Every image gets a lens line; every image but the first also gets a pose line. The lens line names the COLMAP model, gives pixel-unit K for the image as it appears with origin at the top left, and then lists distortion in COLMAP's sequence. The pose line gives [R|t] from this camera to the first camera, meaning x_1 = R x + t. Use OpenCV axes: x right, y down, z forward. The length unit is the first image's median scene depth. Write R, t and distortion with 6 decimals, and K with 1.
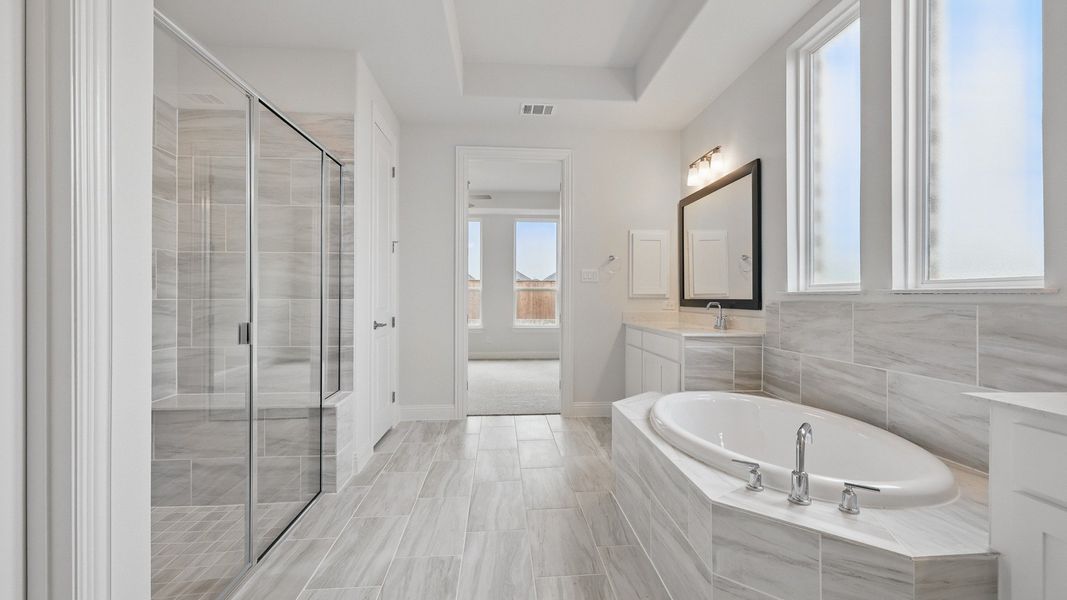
lens RADIAL K [[465.0, 0, 534.5], [0, 465.0, 297.4], [0, 0, 1]] dist [0.001146, 0.000228]
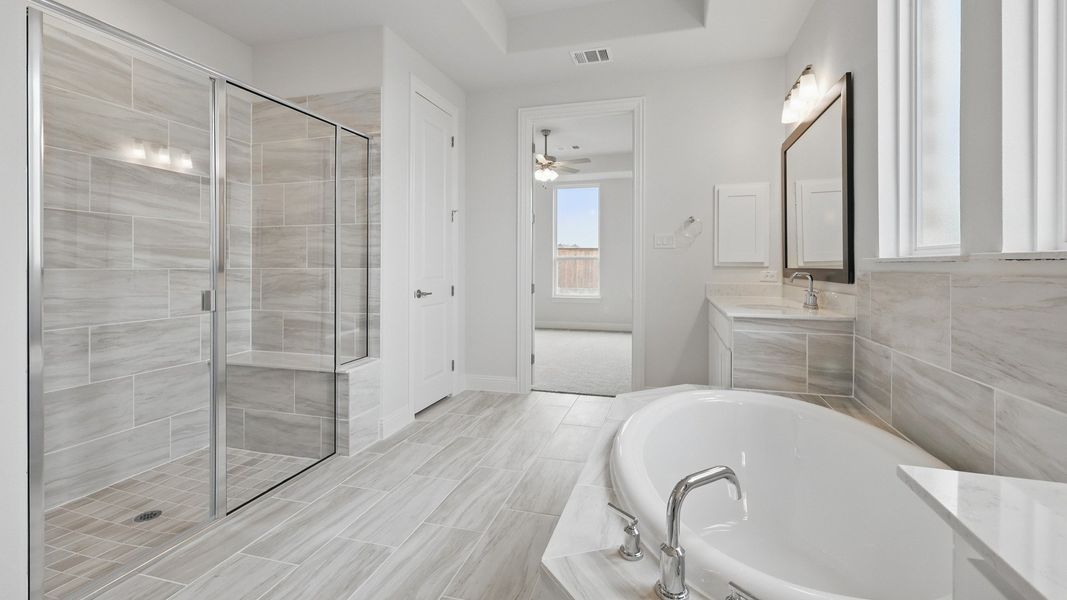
lens RADIAL K [[463.2, 0, 535.5], [0, 463.2, 267.1], [0, 0, 1]] dist [0.001798, 0.000189]
pose [[0.936466, -0.000282, -0.350760, 0.299814], [0.001104, 0.999997, 0.002142, -0.000460], [0.350758, -0.002393, 0.936463, 0.173191]]
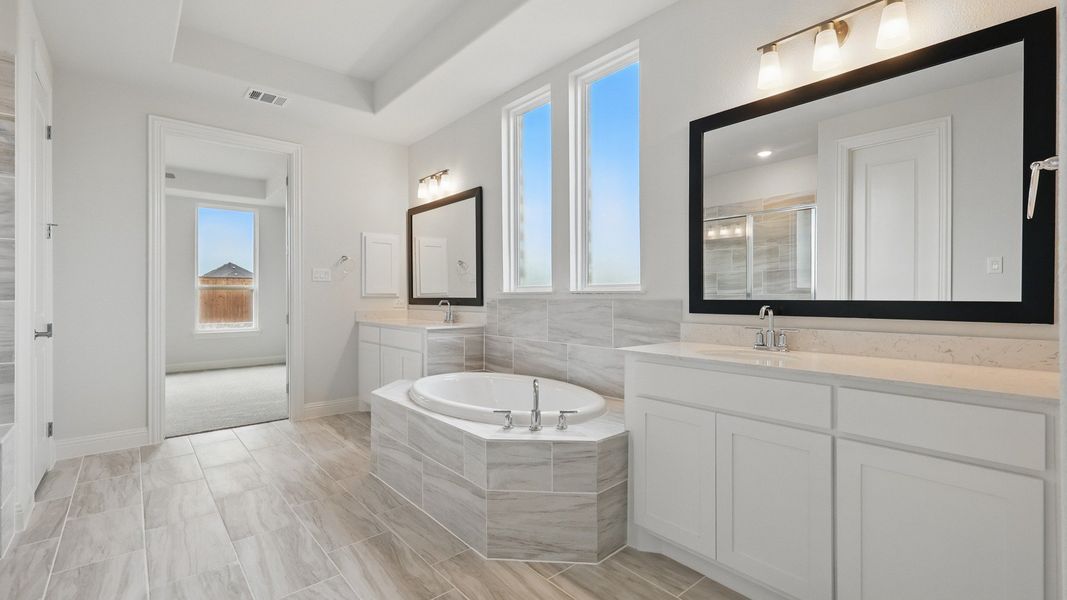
lens RADIAL K [[465.0, 0, 534.5], [0, 465.0, 297.4], [0, 0, 1]] dist [0.001146, 0.000228]
pose [[0.802808, -0.004863, 0.596218, -0.168536], [0.003341, 0.999988, 0.003658, -0.001030], [-0.596229, -0.000945, 0.802814, -0.111802]]
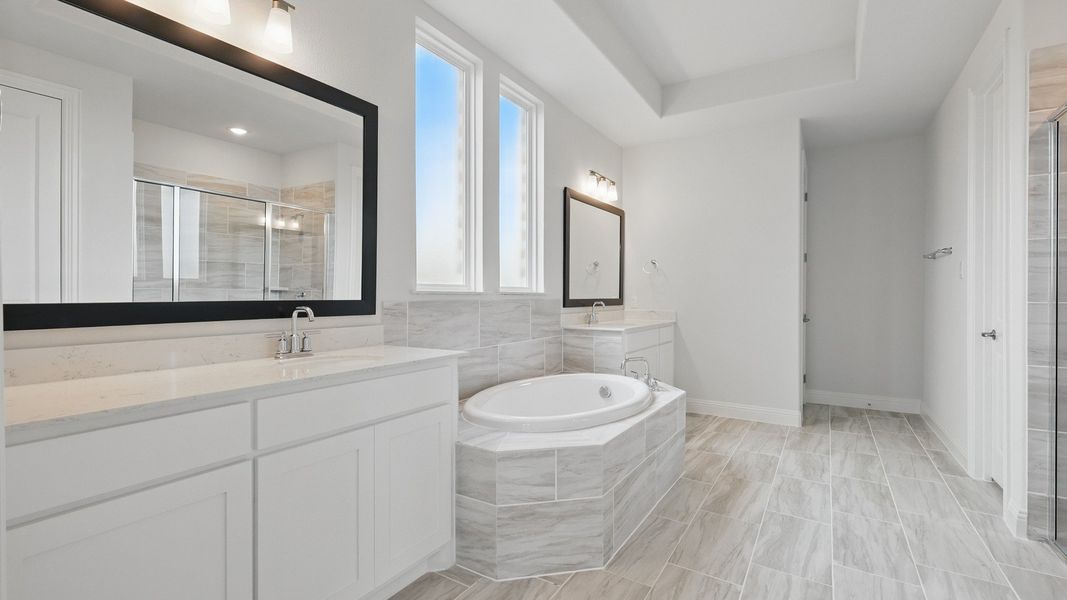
lens RADIAL K [[465.0, 0, 534.5], [0, 465.0, 297.4], [0, 0, 1]] dist [0.001146, 0.000228]
pose [[-0.802599, -0.005157, 0.596497, -0.166017], [-0.002944, 0.999985, 0.004685, -0.003897], [-0.596512, 0.002005, -0.802602, 1.538515]]
